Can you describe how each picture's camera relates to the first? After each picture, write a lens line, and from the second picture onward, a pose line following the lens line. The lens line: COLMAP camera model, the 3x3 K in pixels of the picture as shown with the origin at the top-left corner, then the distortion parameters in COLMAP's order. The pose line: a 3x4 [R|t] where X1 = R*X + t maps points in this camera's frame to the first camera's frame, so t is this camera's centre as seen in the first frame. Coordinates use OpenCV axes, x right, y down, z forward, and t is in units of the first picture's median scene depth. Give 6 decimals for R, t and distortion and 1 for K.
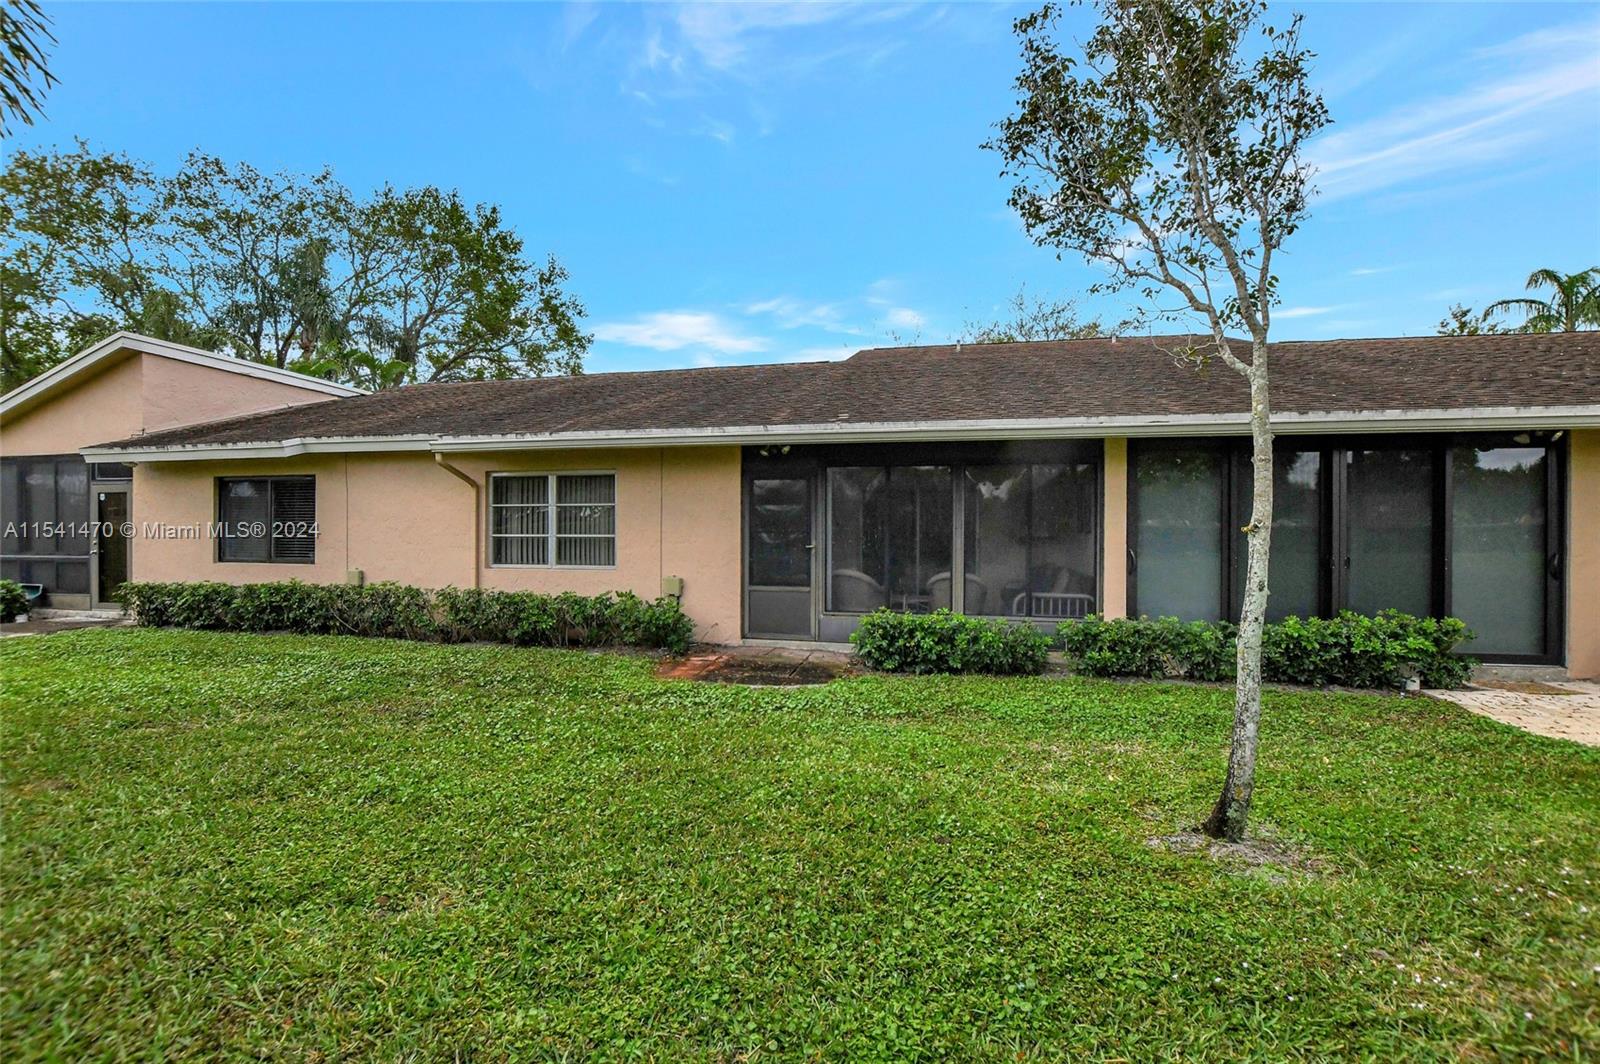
lens RADIAL K [[689.5, 0, 800.0], [0, 689.5, 532.0], [0, 0, 1]] dist [-0.016974, 0.000078]
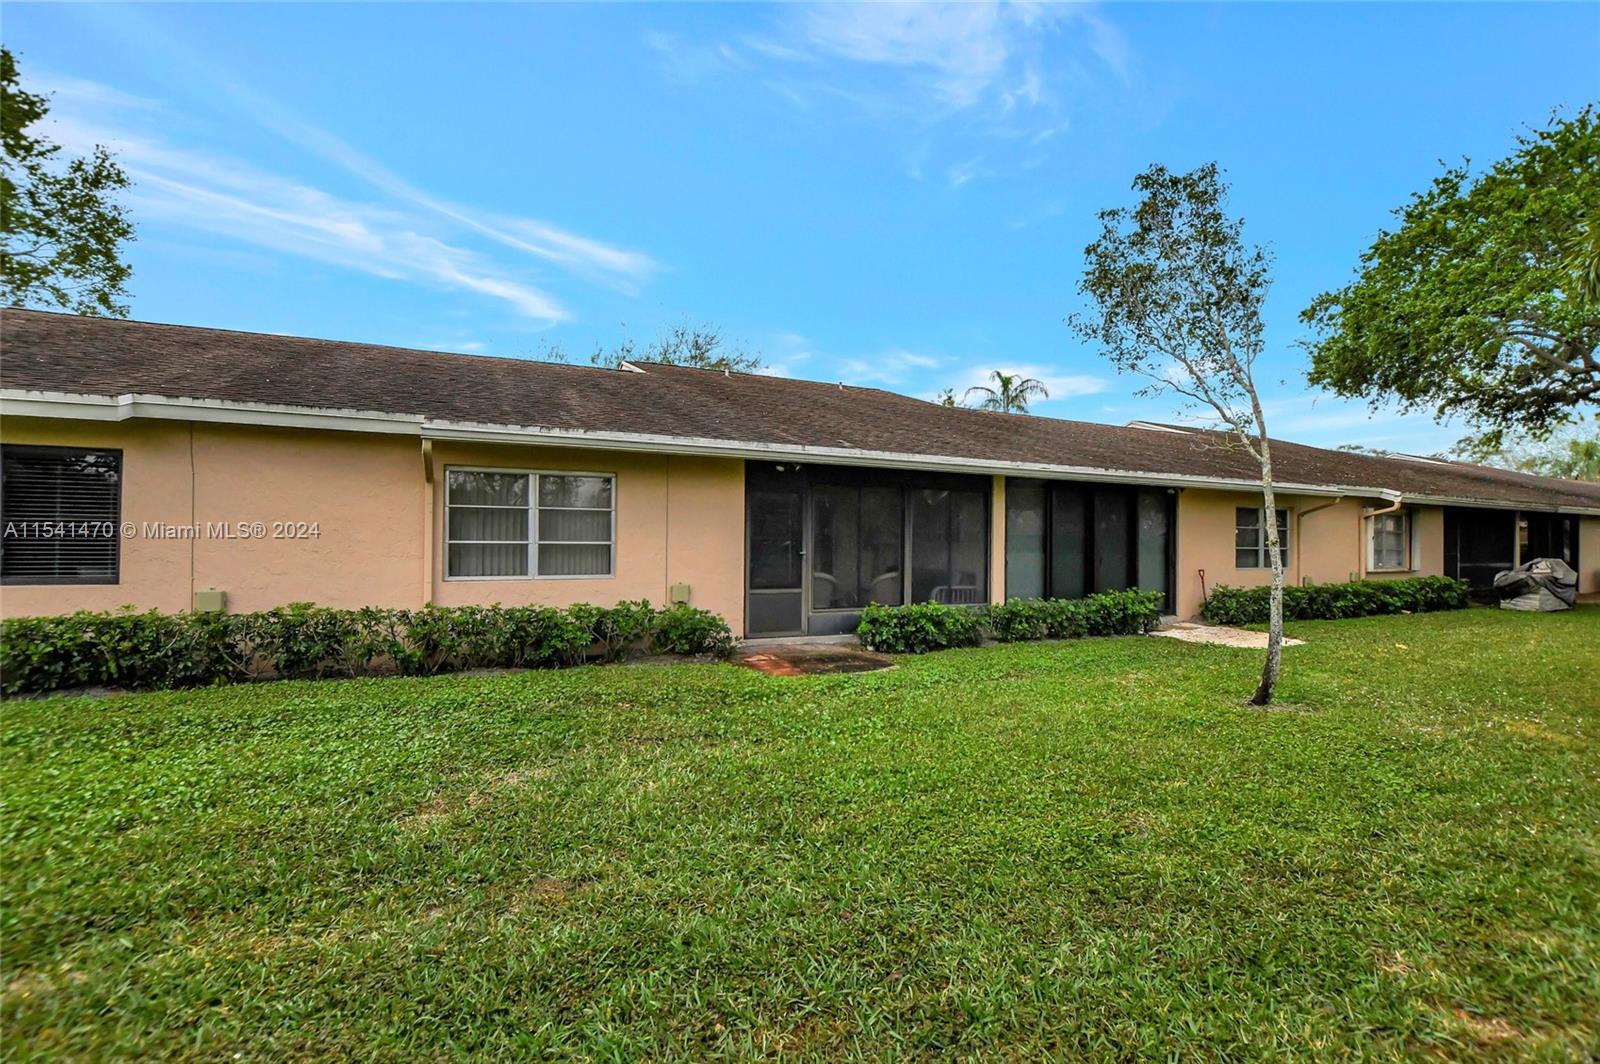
lens RADIAL K [[690.8, 0, 800.0], [0, 690.8, 532.0], [0, 0, 1]] dist [-0.013767, 0.000923]
pose [[0.801293, 0.012832, 0.598134, -0.656807], [-0.004227, 0.999866, -0.015789, 0.004673], [-0.598257, 0.010123, 0.801241, 0.087900]]
